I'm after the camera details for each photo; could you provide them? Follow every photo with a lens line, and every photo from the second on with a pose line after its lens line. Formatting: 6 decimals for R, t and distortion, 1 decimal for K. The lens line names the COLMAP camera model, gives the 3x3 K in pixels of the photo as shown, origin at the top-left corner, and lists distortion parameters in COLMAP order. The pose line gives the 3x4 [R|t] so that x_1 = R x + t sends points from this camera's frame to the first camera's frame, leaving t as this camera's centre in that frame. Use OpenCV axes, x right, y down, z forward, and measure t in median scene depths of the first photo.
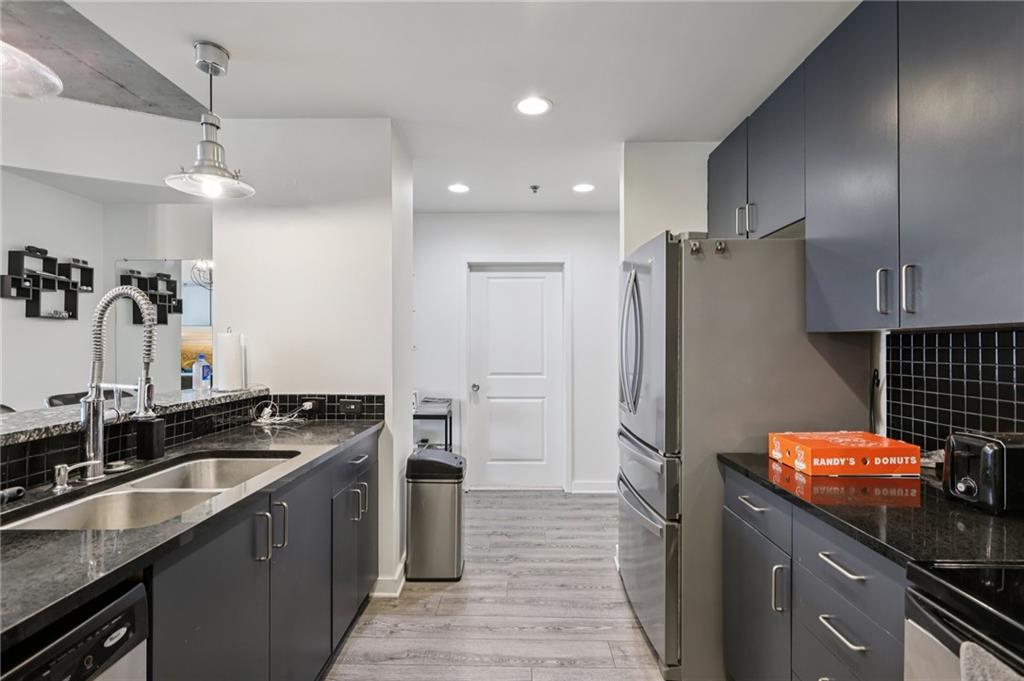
lens RADIAL K [[476.3, 0, 513.0], [0, 476.3, 344.5], [0, 0, 1]] dist [0.001509, 0.000172]
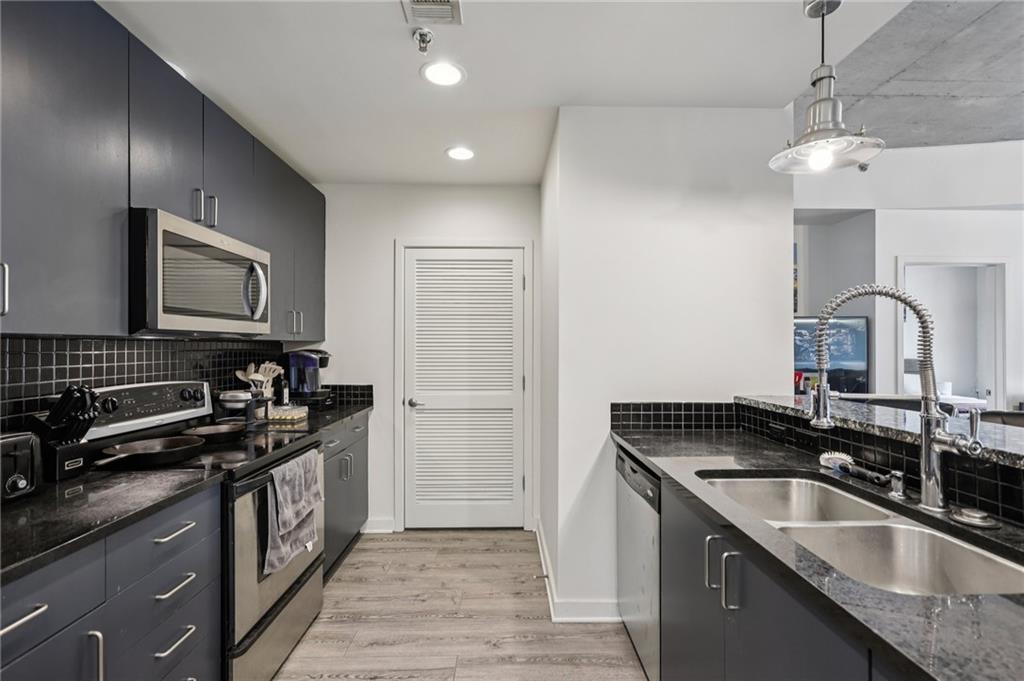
lens RADIAL K [[453.5, 0, 511.1], [0, 453.5, 343.9], [0, 0, 1]] dist [-0.001080, 0.000418]
pose [[-0.999404, 0.000555, -0.034520, -0.065164], [0.000975, 0.999926, -0.012143, -0.000927], [0.034511, -0.012170, -0.999330, 1.088496]]
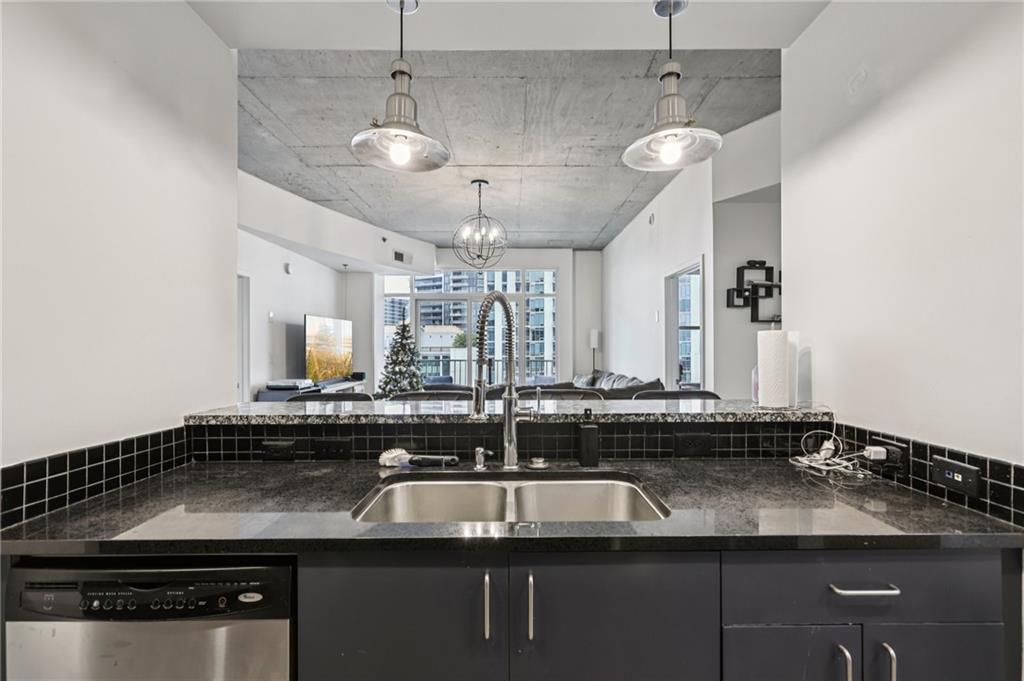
lens RADIAL K [[453.5, 0, 513.0], [0, 453.5, 348.0], [0, 0, 1]] dist [-0.001080, 0.000418]
pose [[0.023392, 0.003676, -0.999720, 0.111164], [0.005599, 0.999977, 0.003807, -0.001572], [0.999711, -0.005687, 0.023371, 0.601598]]
